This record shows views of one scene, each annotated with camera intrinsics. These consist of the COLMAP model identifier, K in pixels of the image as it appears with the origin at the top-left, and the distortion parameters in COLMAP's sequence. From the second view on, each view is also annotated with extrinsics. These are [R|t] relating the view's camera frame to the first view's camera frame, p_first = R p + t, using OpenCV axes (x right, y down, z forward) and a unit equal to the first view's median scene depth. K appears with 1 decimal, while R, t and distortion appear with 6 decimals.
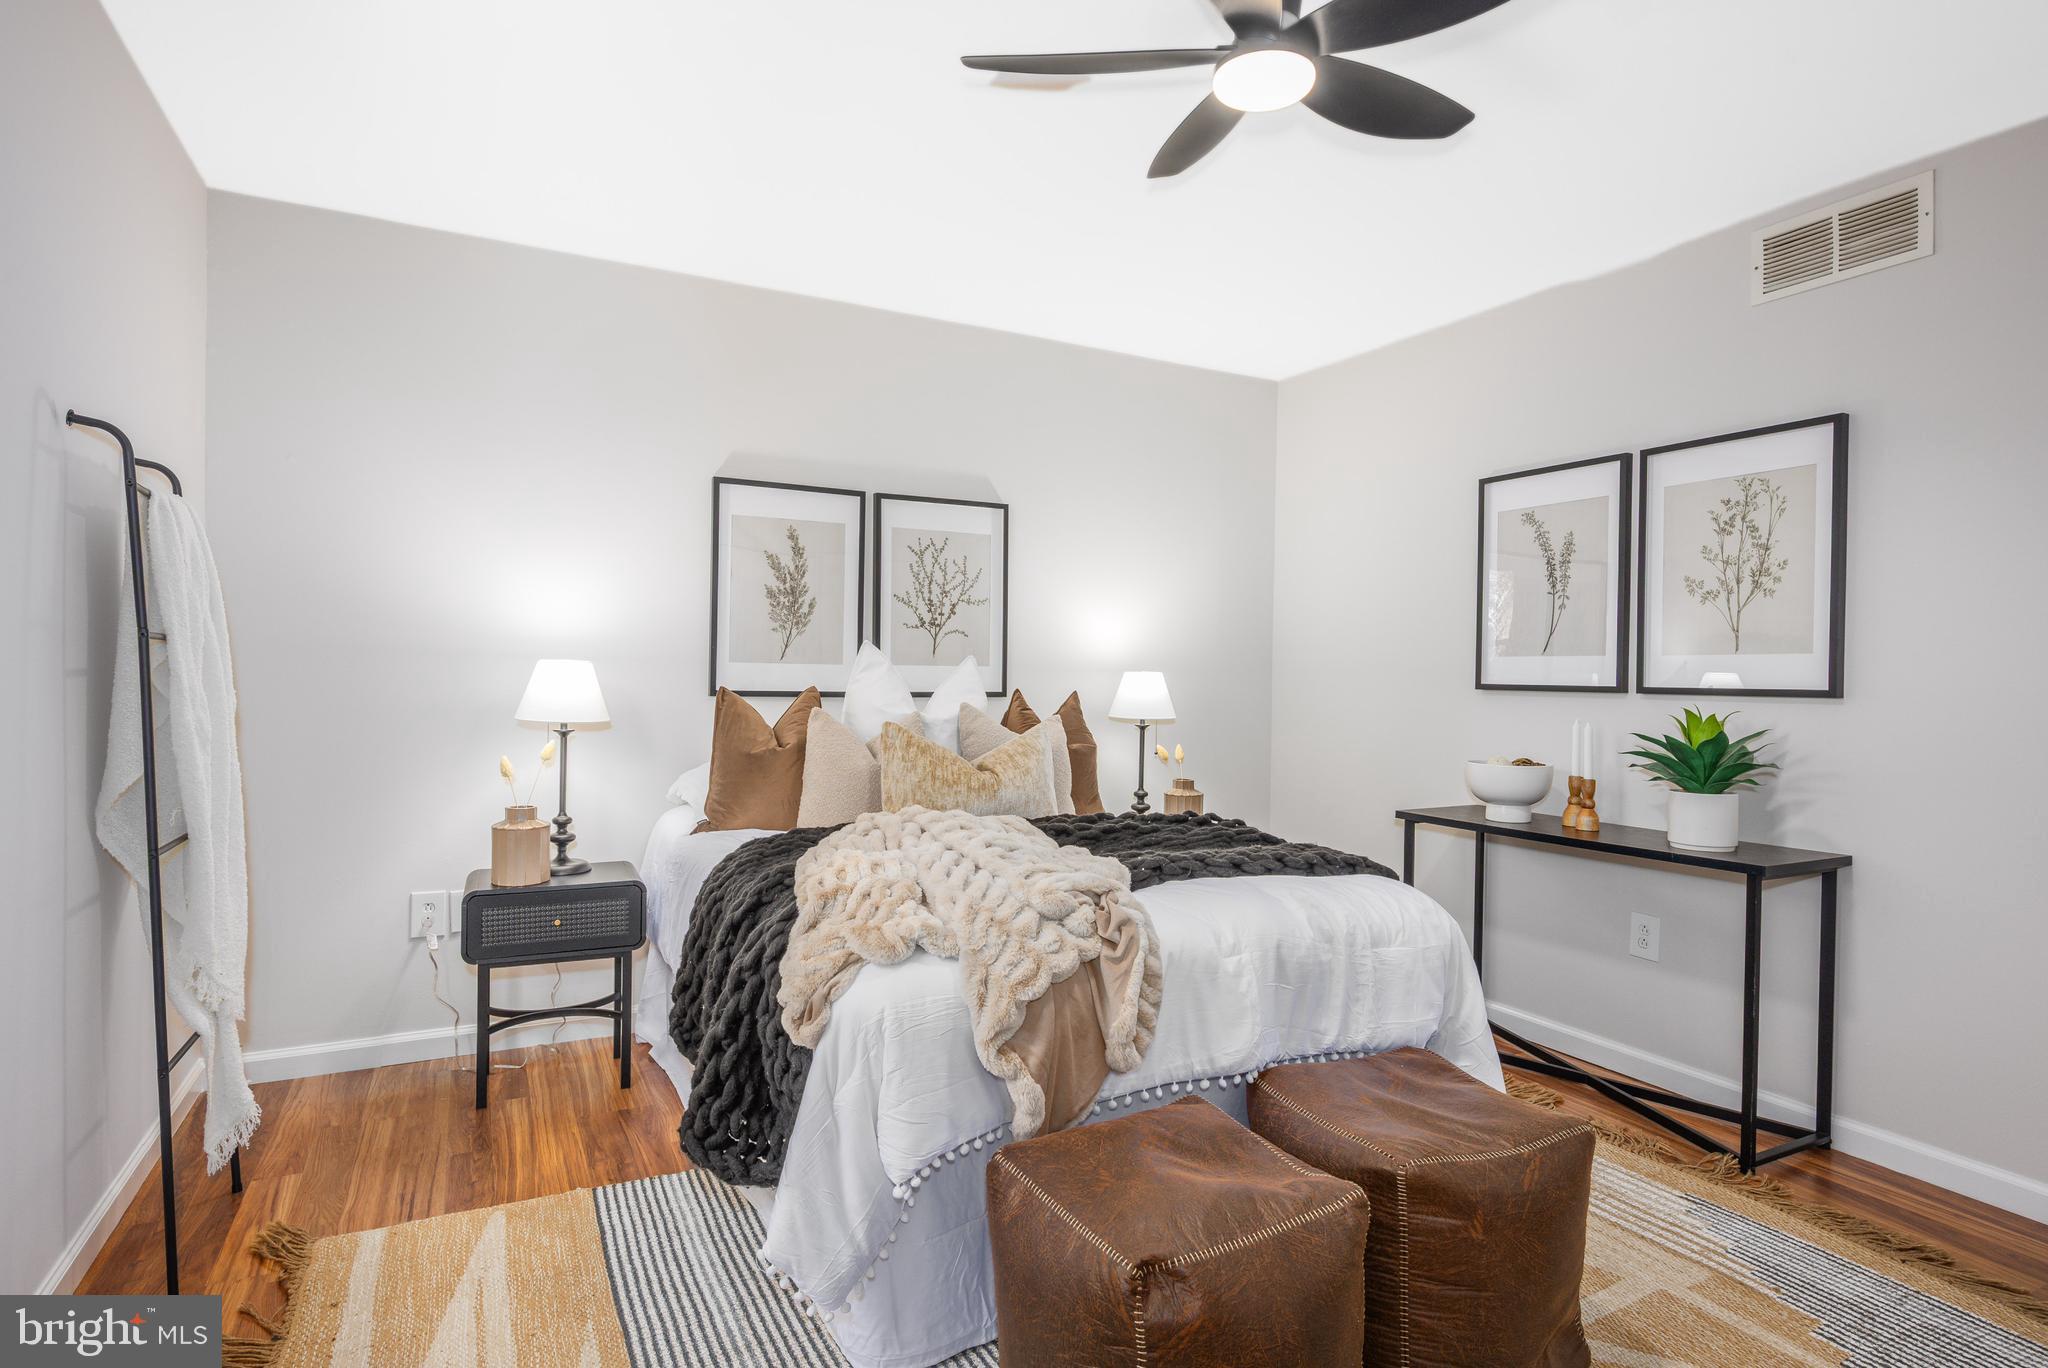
lens RADIAL K [[1049.0, 0, 1030.1], [0, 1049.0, 679.4], [0, 0, 1]] dist [-0.010858, 0.002282]
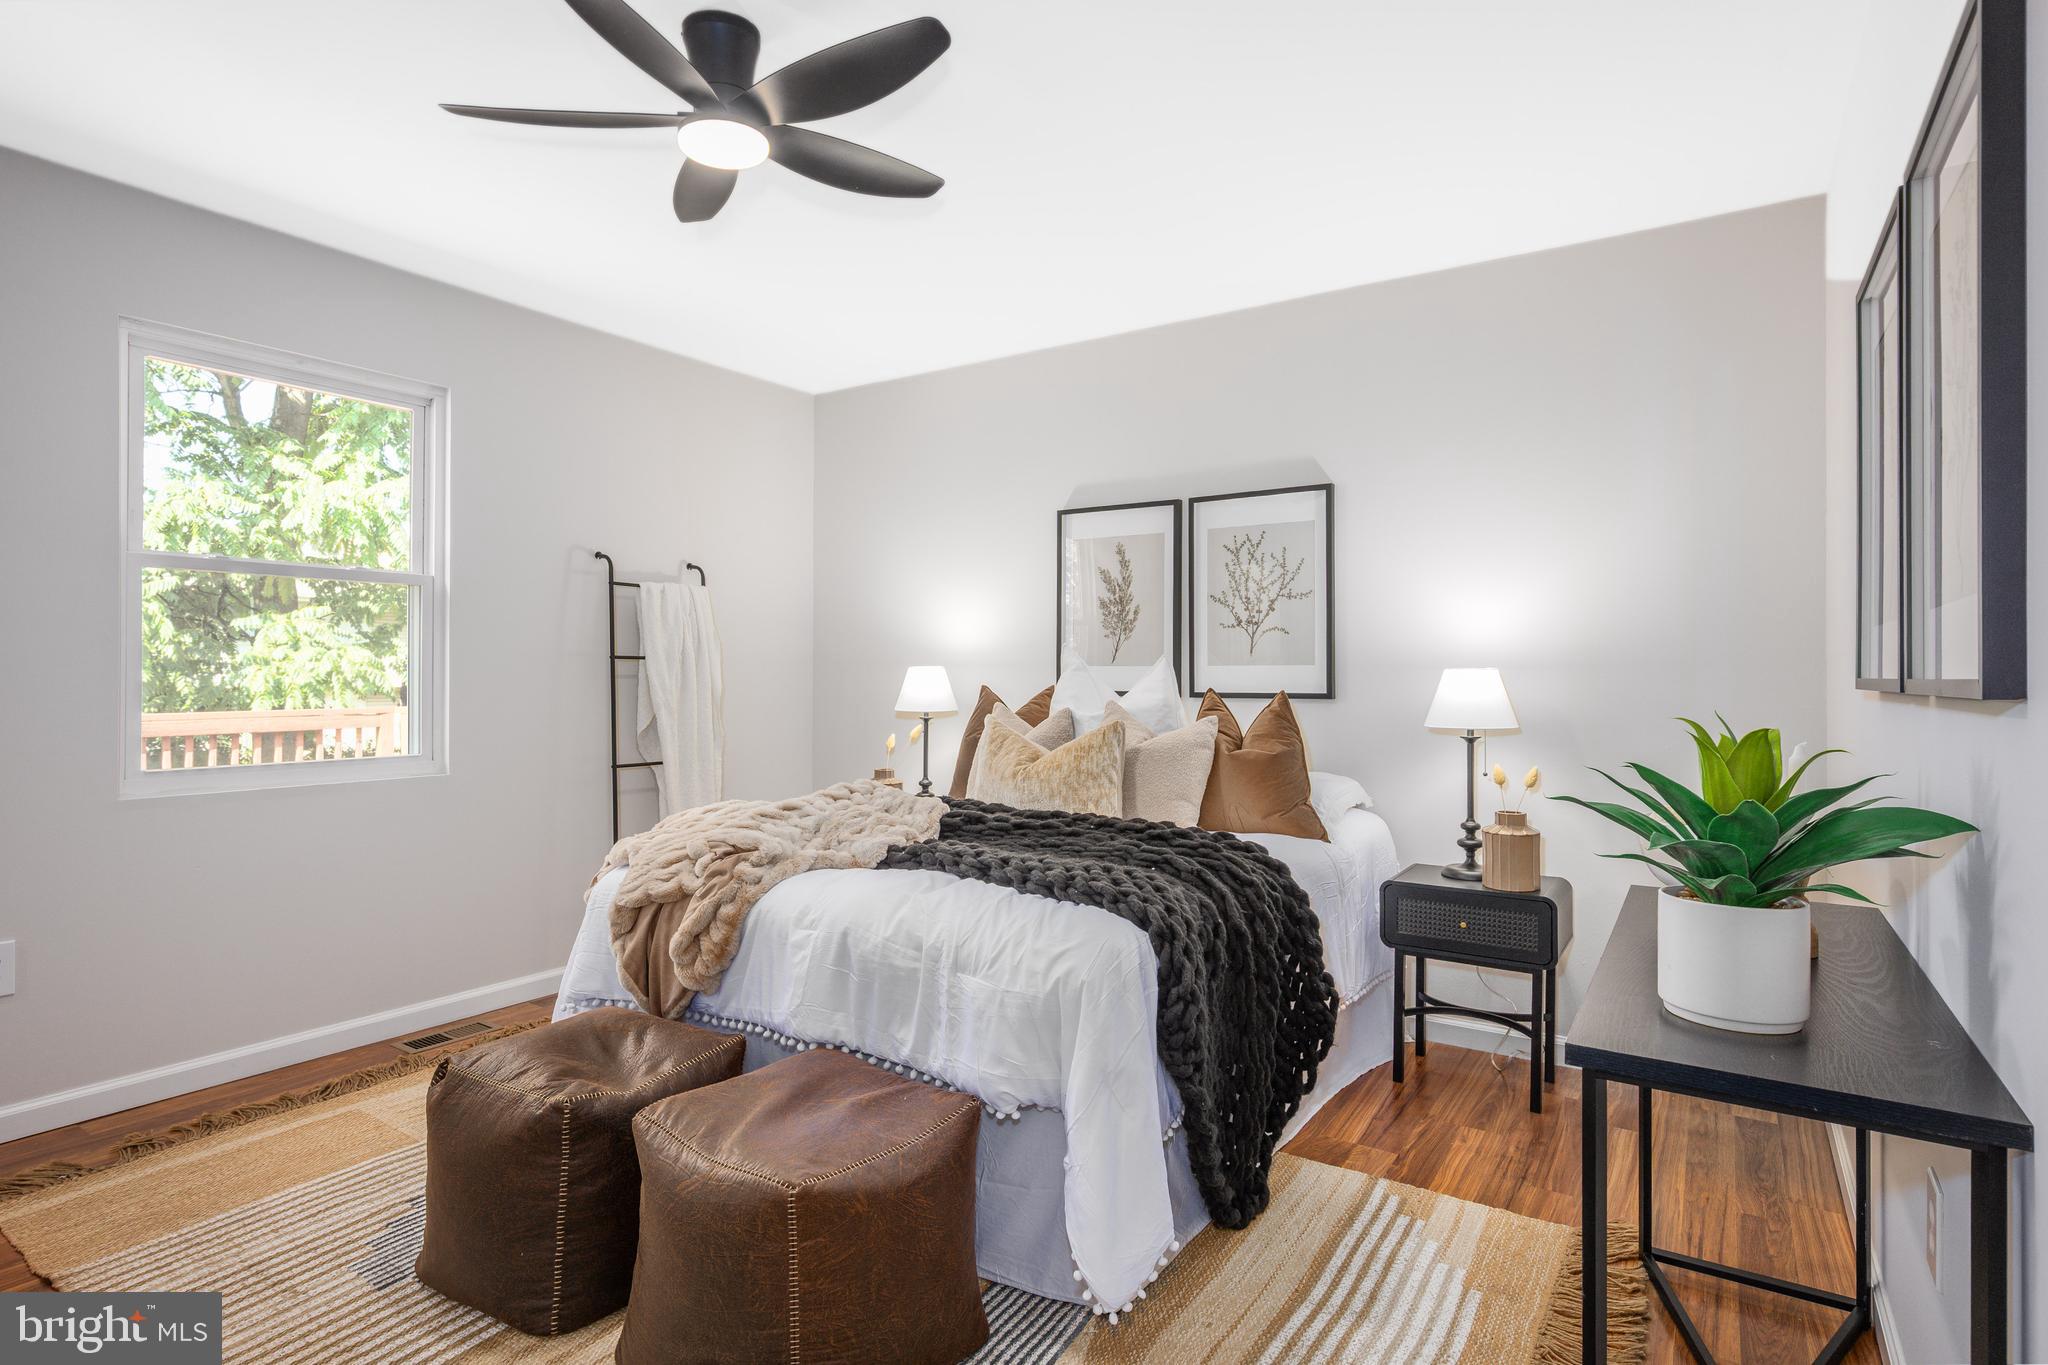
lens RADIAL K [[1049.0, 0, 1037.0], [0, 1049.0, 678.7], [0, 0, 1]] dist [-0.010858, 0.002282]
pose [[0.496404, -0.009119, -0.868044, 0.647451], [-0.001267, 0.999936, -0.011229, 0.010119], [0.868091, 0.006674, 0.496361, 0.350063]]
